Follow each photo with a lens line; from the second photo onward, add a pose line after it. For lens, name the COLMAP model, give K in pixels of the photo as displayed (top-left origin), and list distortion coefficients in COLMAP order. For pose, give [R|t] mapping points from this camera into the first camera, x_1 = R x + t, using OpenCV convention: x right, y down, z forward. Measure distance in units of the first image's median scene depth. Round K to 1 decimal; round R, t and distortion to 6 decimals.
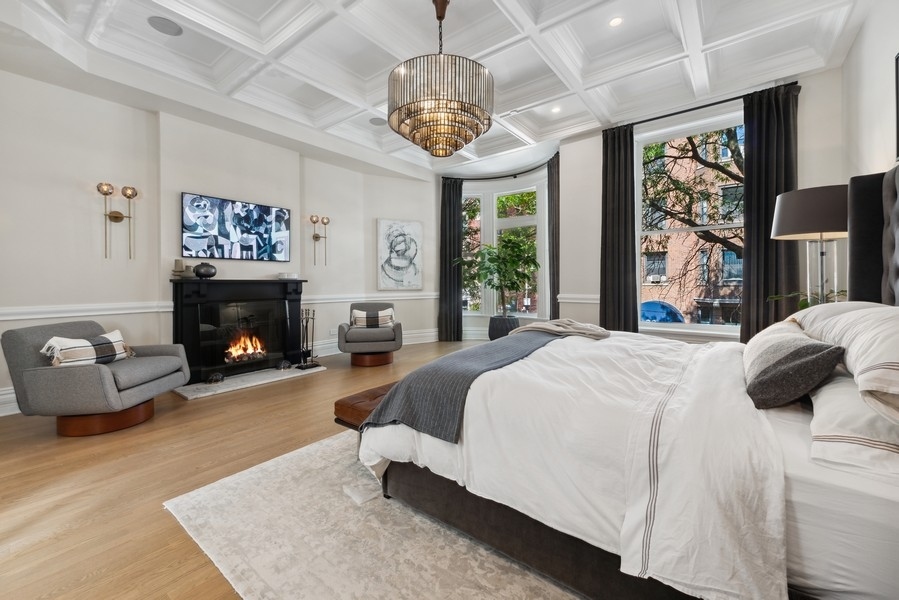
lens RADIAL K [[369.9, 0, 447.8], [0, 369.9, 285.0], [0, 0, 1]] dist [0.012905, -0.000089]
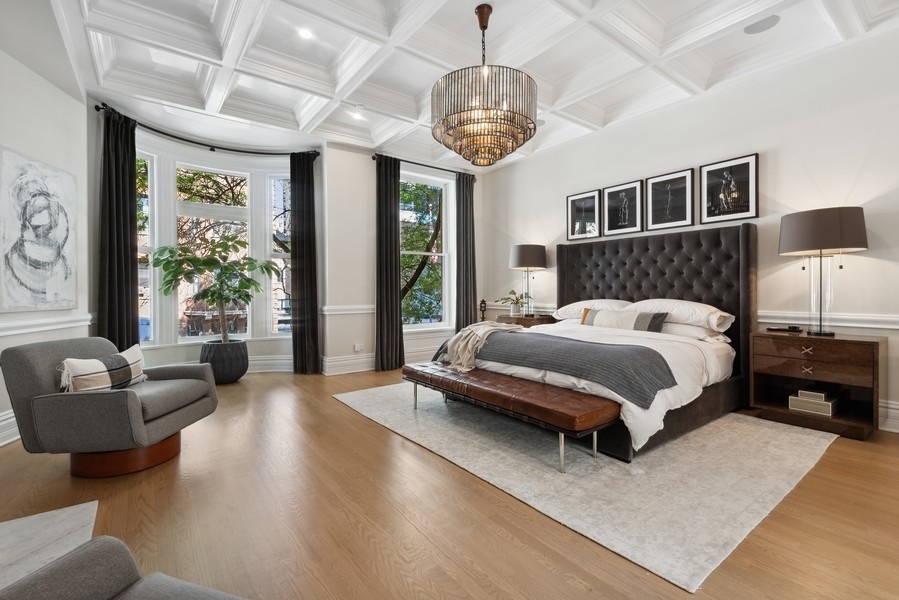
lens RADIAL K [[398.4, 0, 448.0], [0, 398.4, 293.3], [0, 0, 1]] dist [0.009458, 0.000153]
pose [[0.252756, -0.002344, 0.967527, -0.697475], [0.012999, 0.999915, -0.000974, -0.002645], [-0.967443, 0.012823, 0.252765, 0.534325]]
